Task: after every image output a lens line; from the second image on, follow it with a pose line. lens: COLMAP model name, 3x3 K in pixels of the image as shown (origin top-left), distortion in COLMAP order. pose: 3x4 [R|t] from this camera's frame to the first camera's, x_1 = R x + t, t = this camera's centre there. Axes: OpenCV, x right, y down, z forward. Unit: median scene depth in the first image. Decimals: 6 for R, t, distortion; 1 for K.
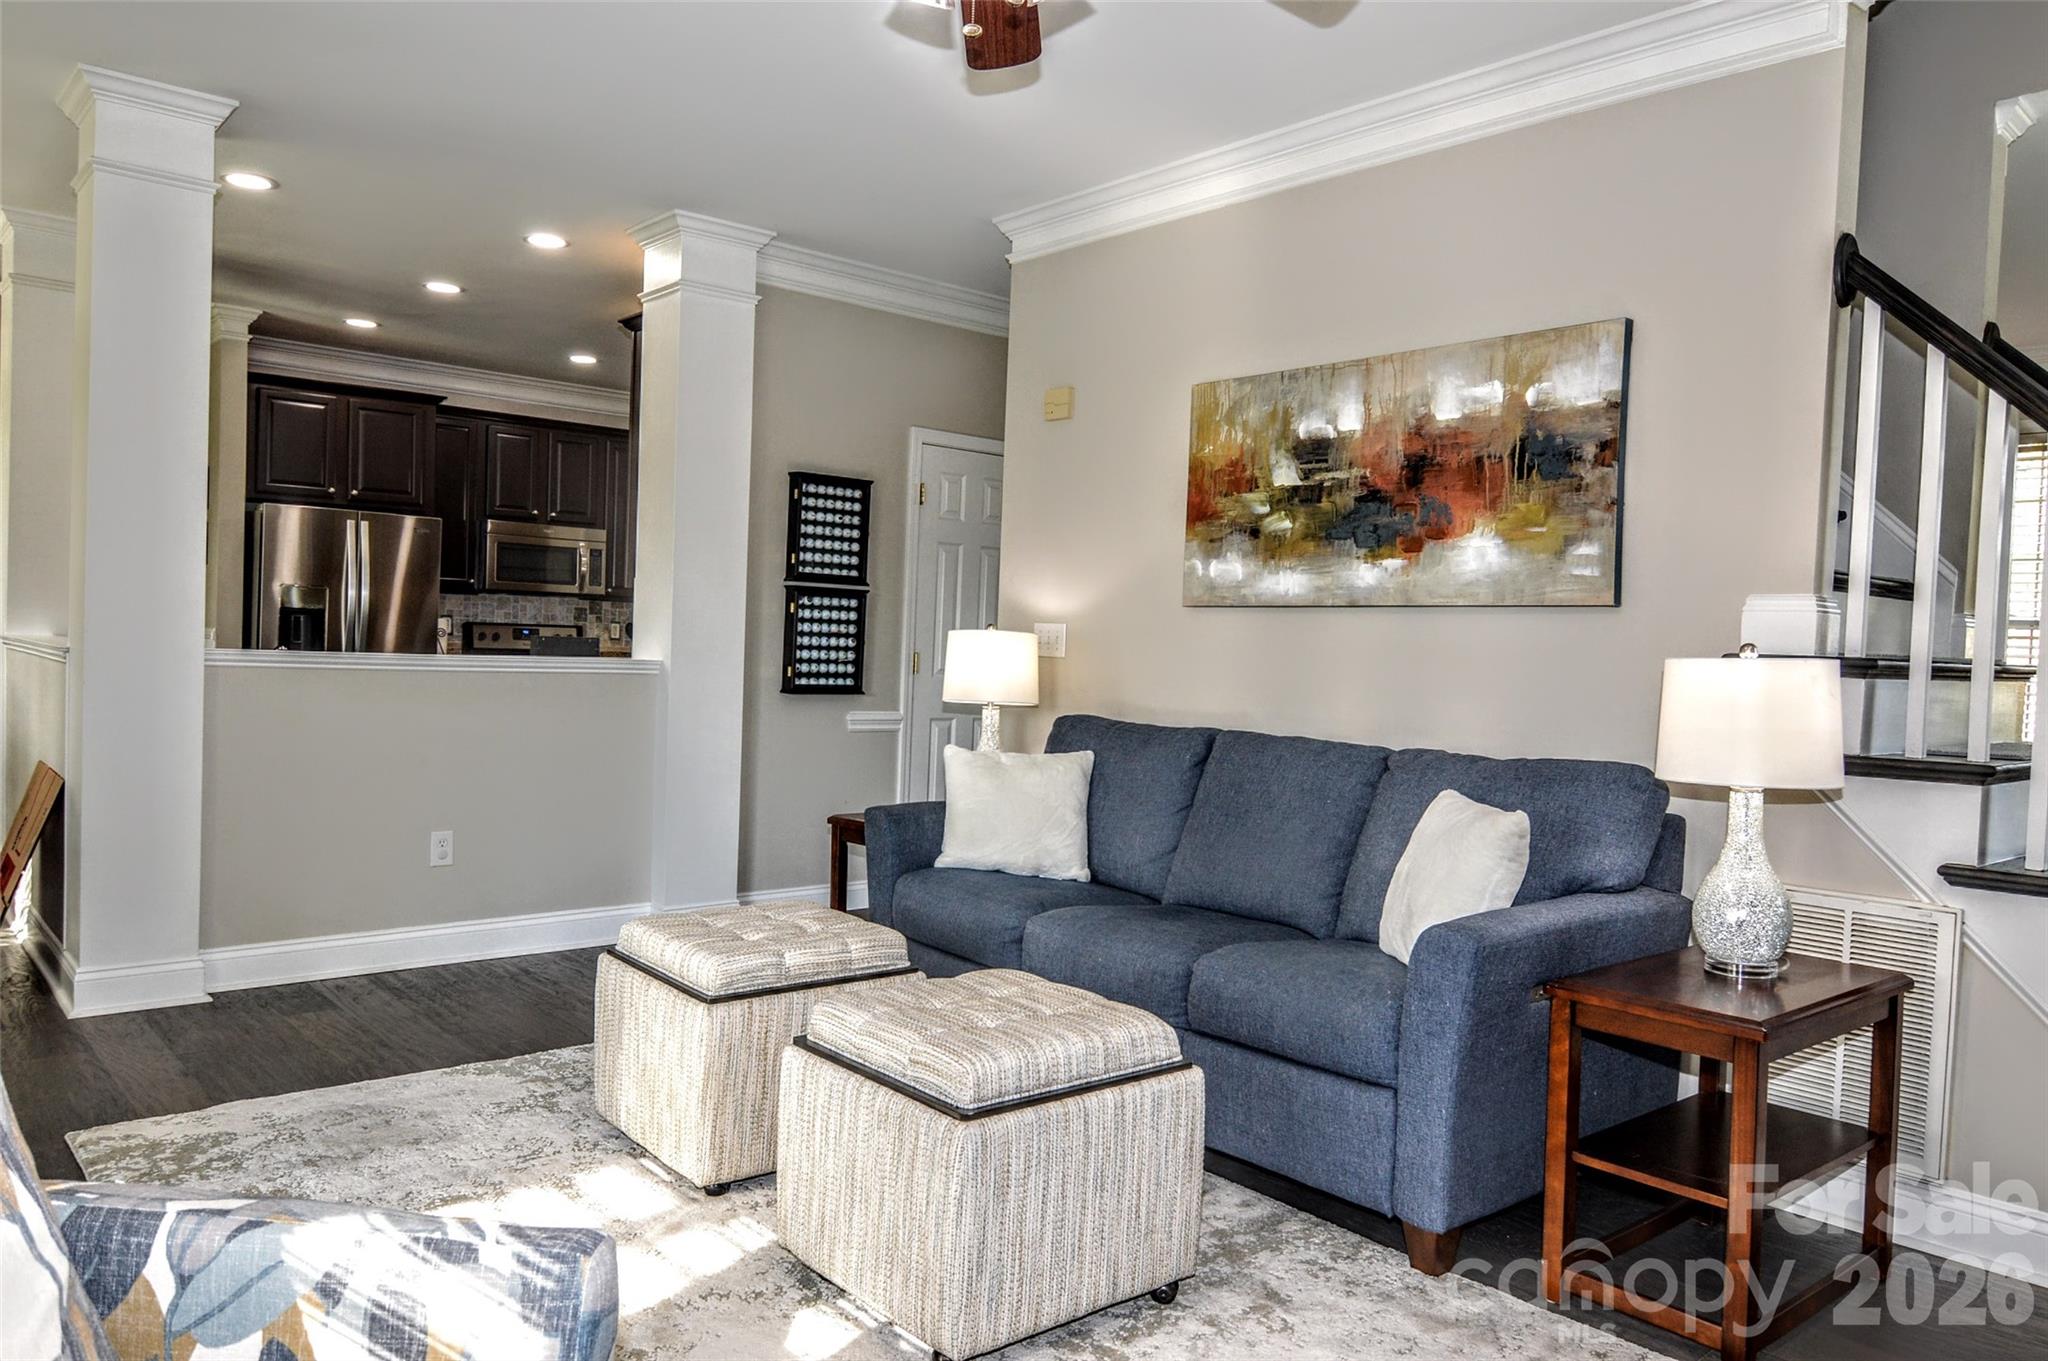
lens RADIAL K [[1446.5, 0, 1036.3], [0, 1446.5, 686.4], [0, 0, 1]] dist [0.013540, -0.028611]
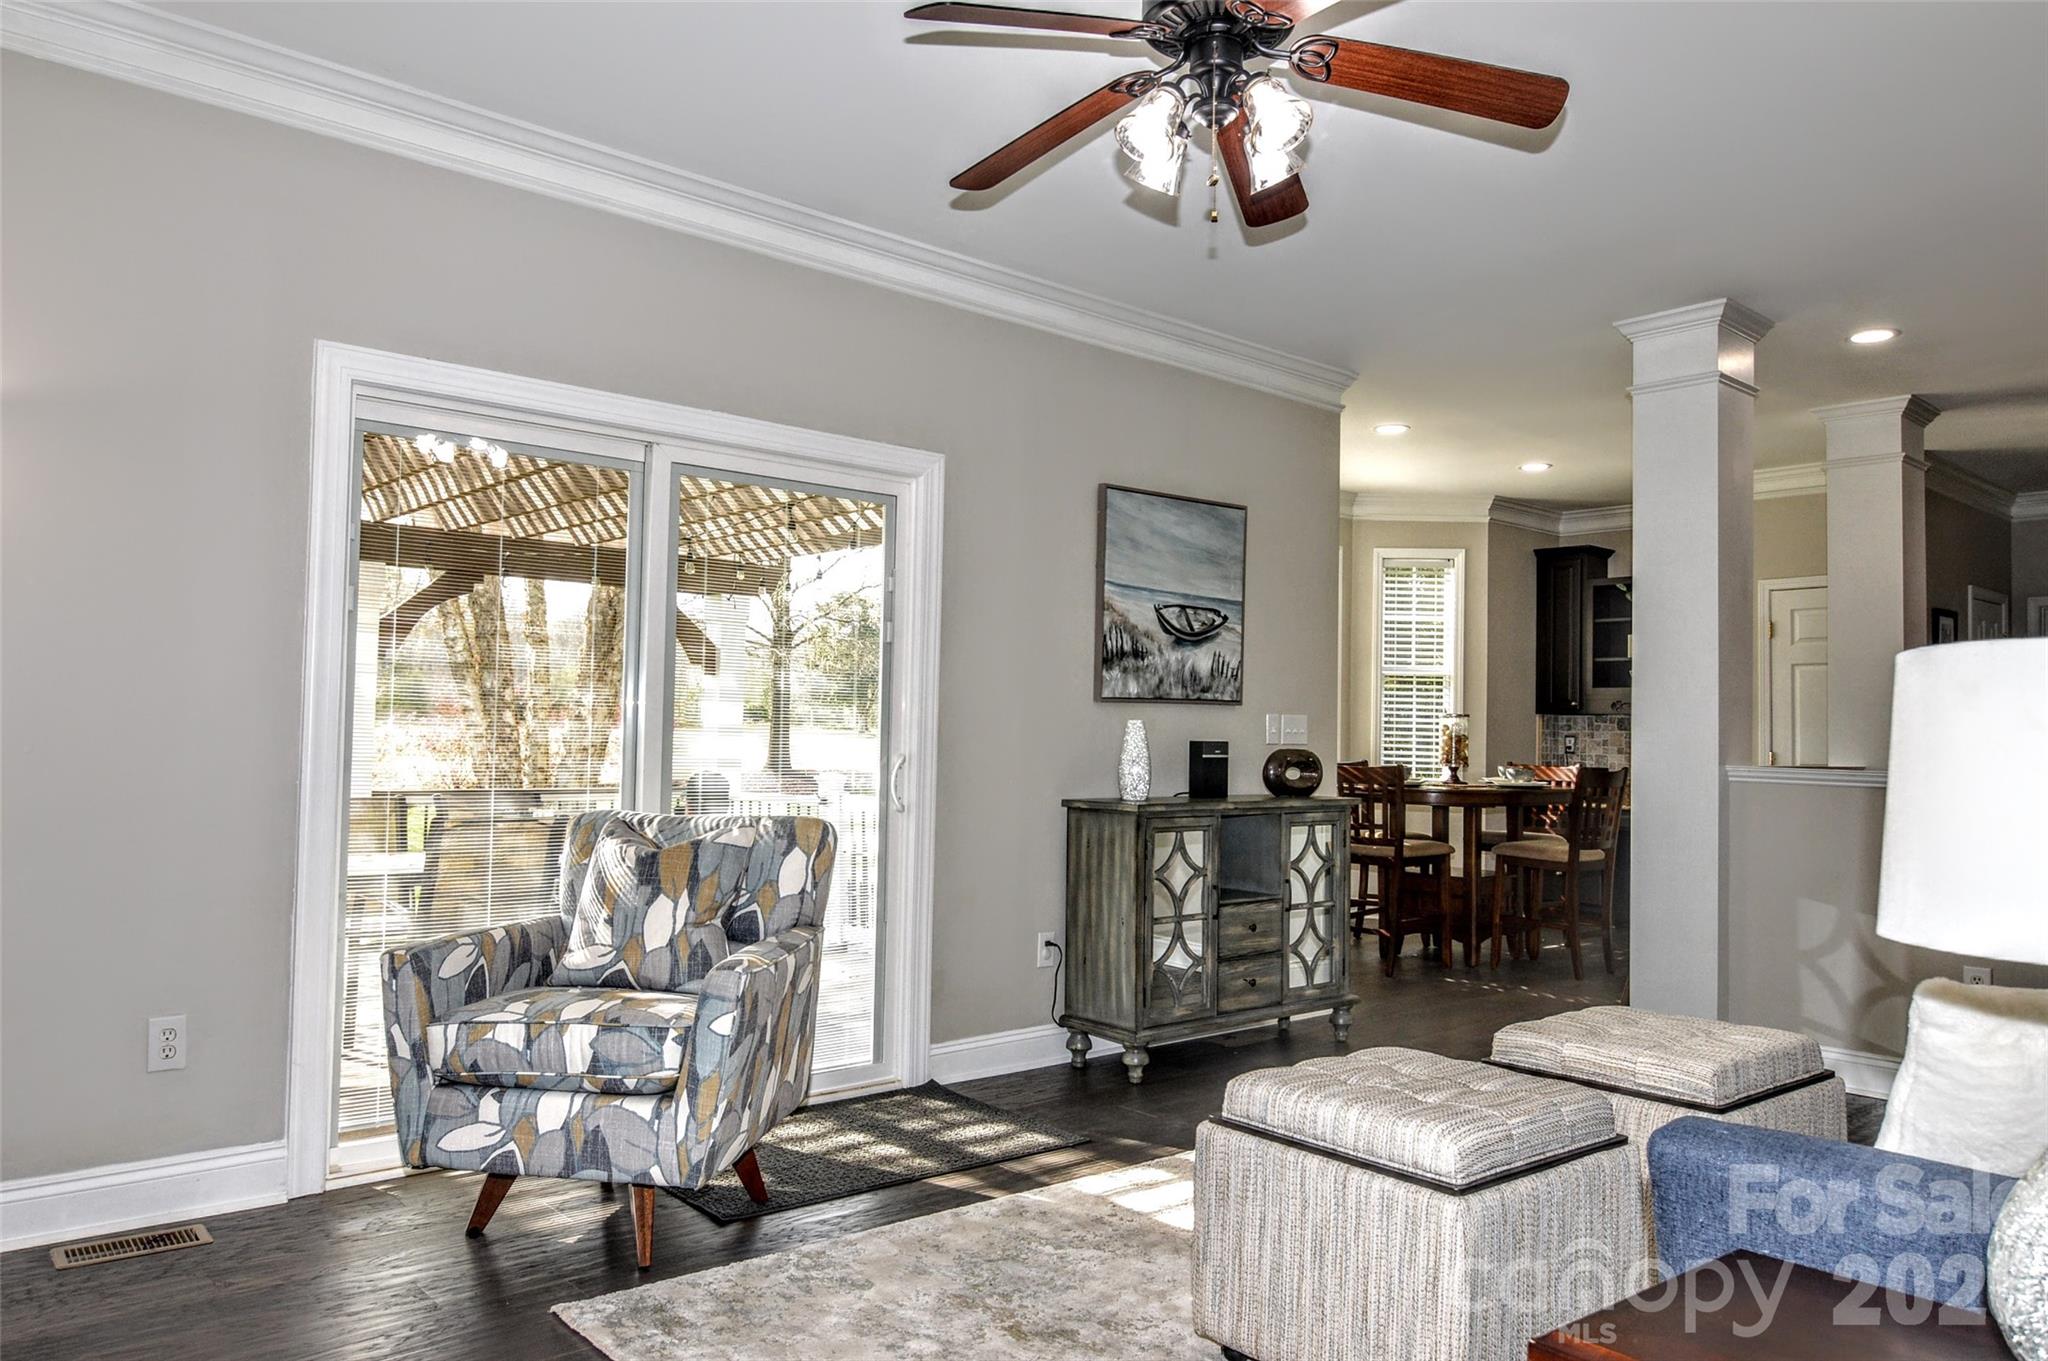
lens RADIAL K [[1446.5, 0, 974.9], [0, 1446.5, 684.7], [0, 0, 1]] dist [0.013540, -0.028611]
pose [[-0.044095, -0.073014, -0.996356, 0.619025], [-0.055051, 0.995988, -0.070551, 0.023761], [0.997509, 0.051739, -0.047937, 0.461860]]
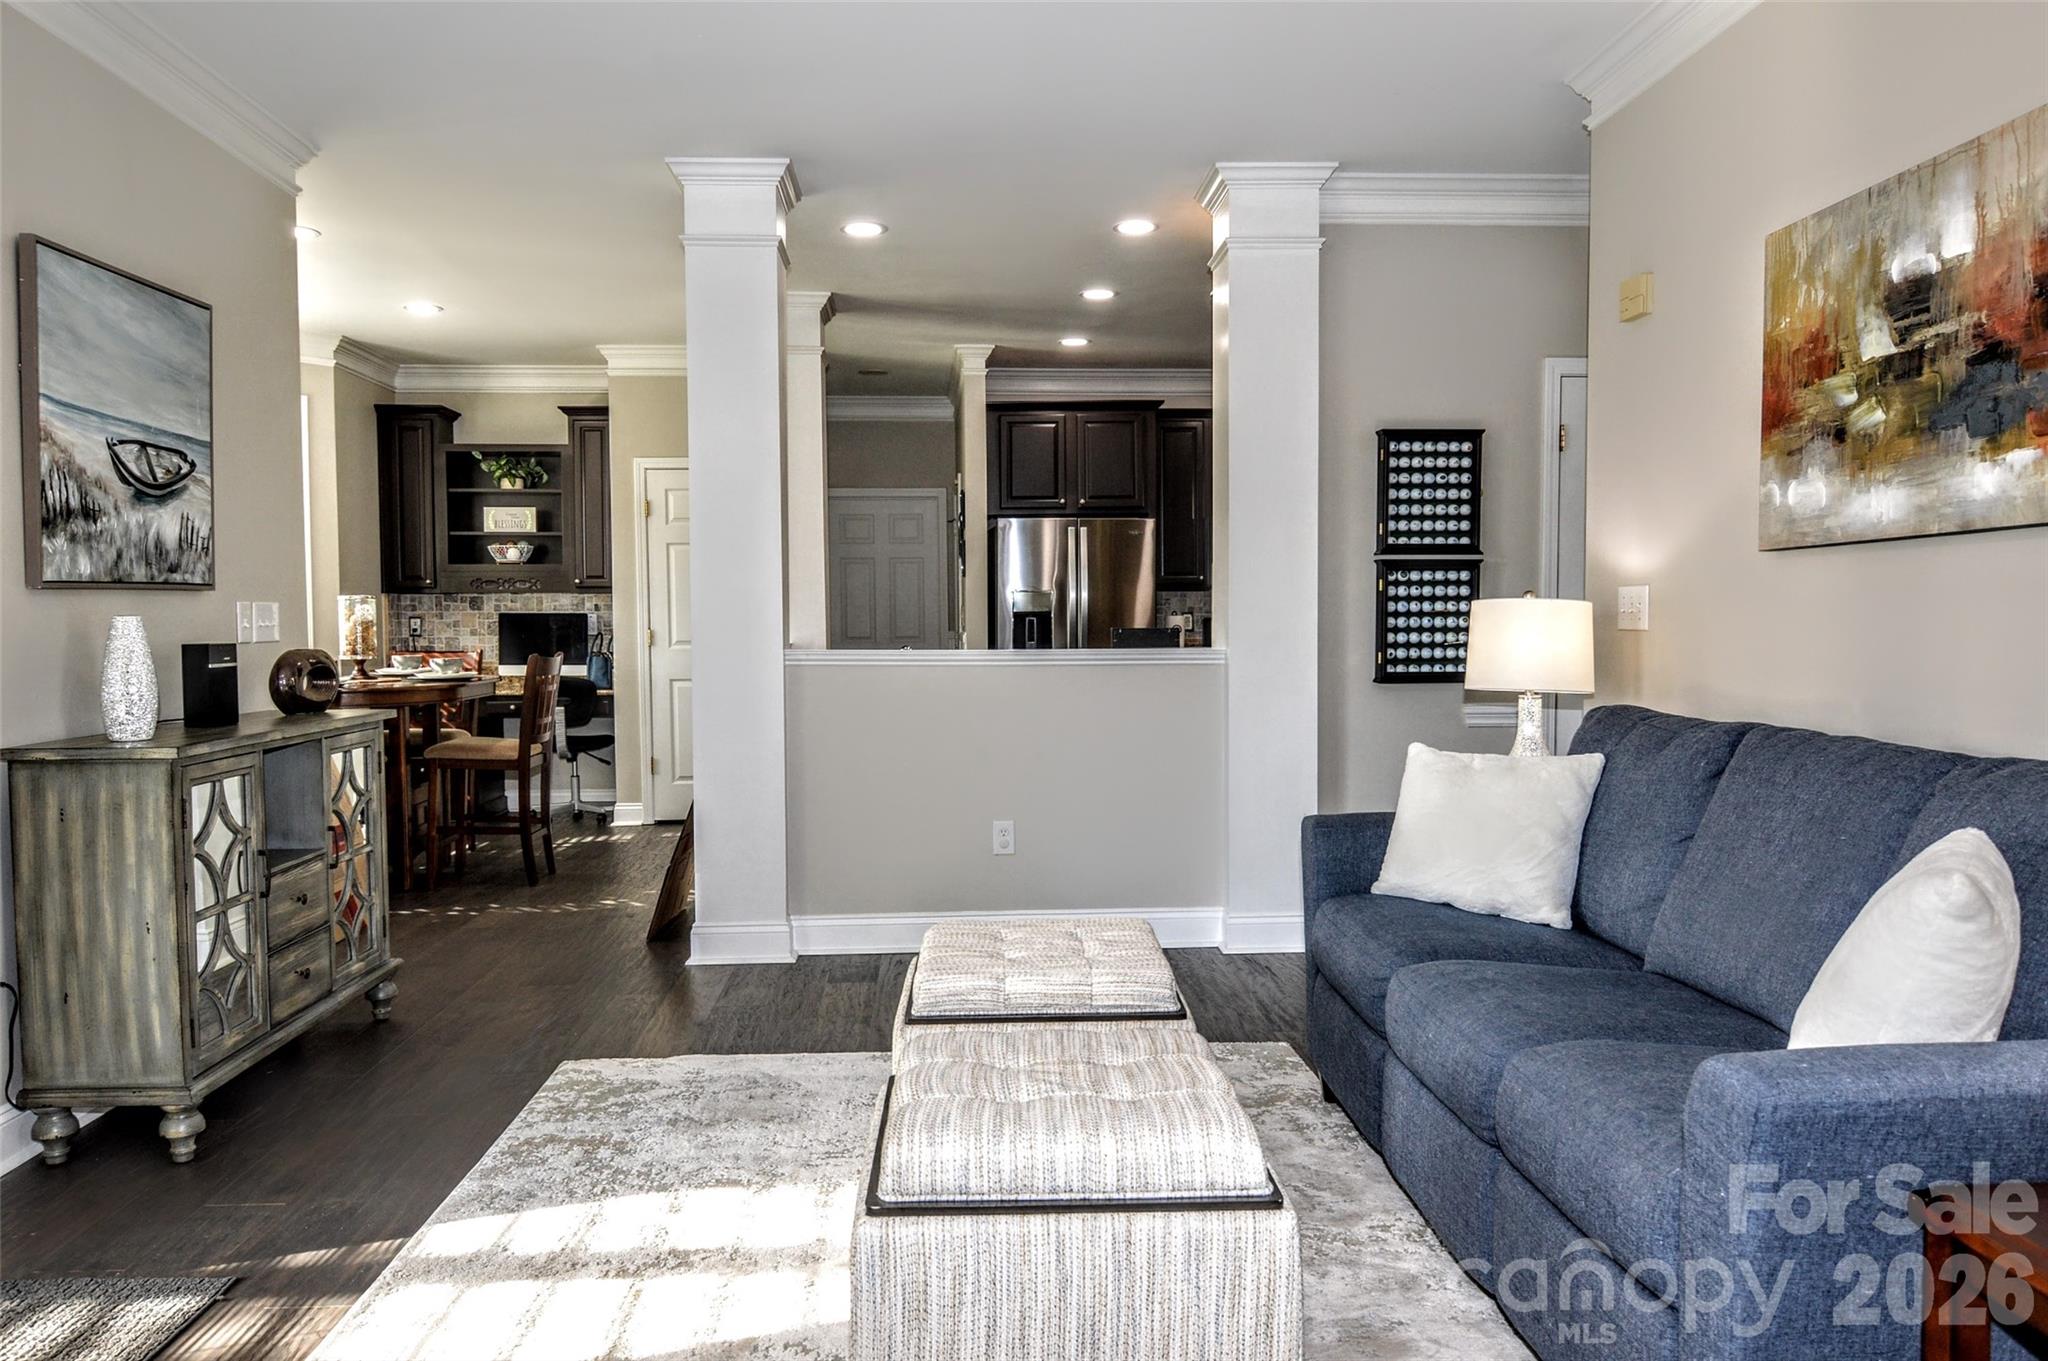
lens RADIAL K [[1446.5, 0, 1007.2], [0, 1446.5, 684.2], [0, 0, 1]] dist [0.013540, -0.028611]
pose [[0.778617, -0.013236, -0.627360, 0.277339], [0.014487, 0.999890, -0.003115, 0.006980], [0.627333, -0.006664, 0.778723, 0.234615]]
